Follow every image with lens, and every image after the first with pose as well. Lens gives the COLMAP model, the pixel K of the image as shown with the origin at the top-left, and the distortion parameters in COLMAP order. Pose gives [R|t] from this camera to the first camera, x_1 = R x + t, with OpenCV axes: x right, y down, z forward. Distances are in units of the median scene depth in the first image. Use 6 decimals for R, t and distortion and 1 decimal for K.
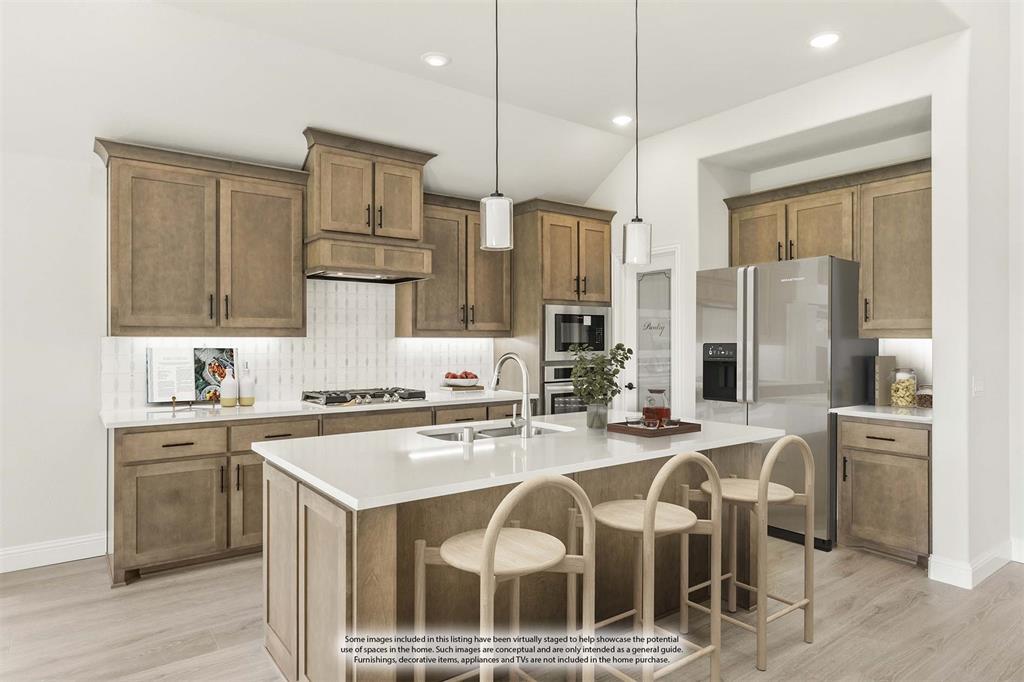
lens RADIAL K [[607.1, 0, 512.0], [0, 607.1, 341.0], [0, 0, 1]] dist [-0.001858, -0.000084]
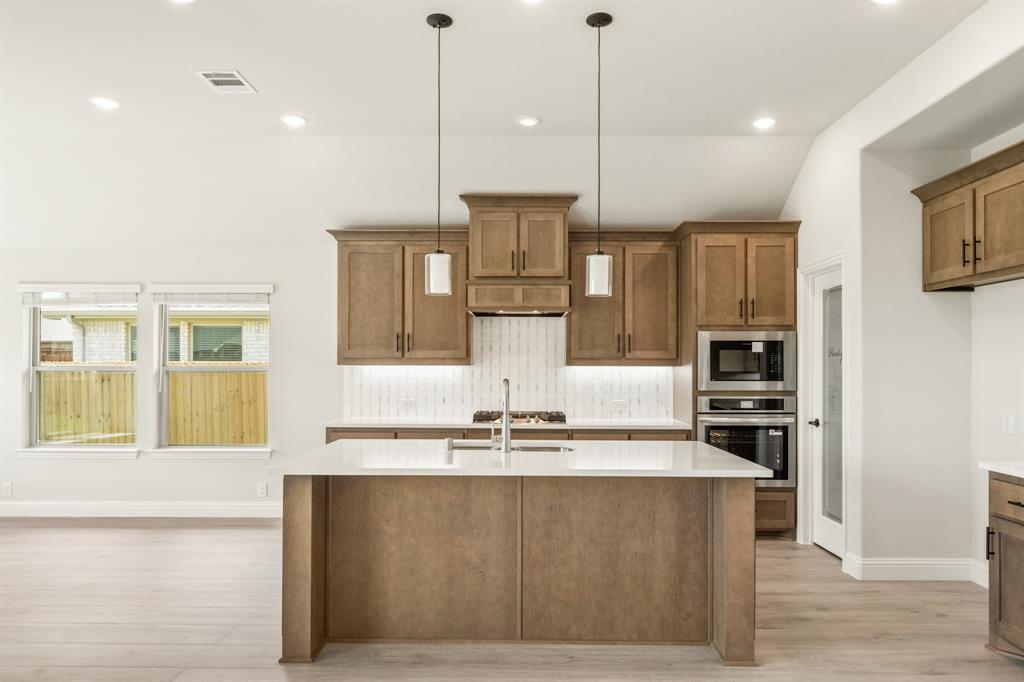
lens RADIAL K [[651.4, 0, 512.5], [0, 651.4, 366.7], [0, 0, 1]] dist [-0.000237, 0.000377]
pose [[0.797189, 0.000446, -0.603729, 0.485019], [-0.003551, 0.999986, -0.003949, 0.000645], [0.603719, 0.005292, 0.797180, 0.011622]]
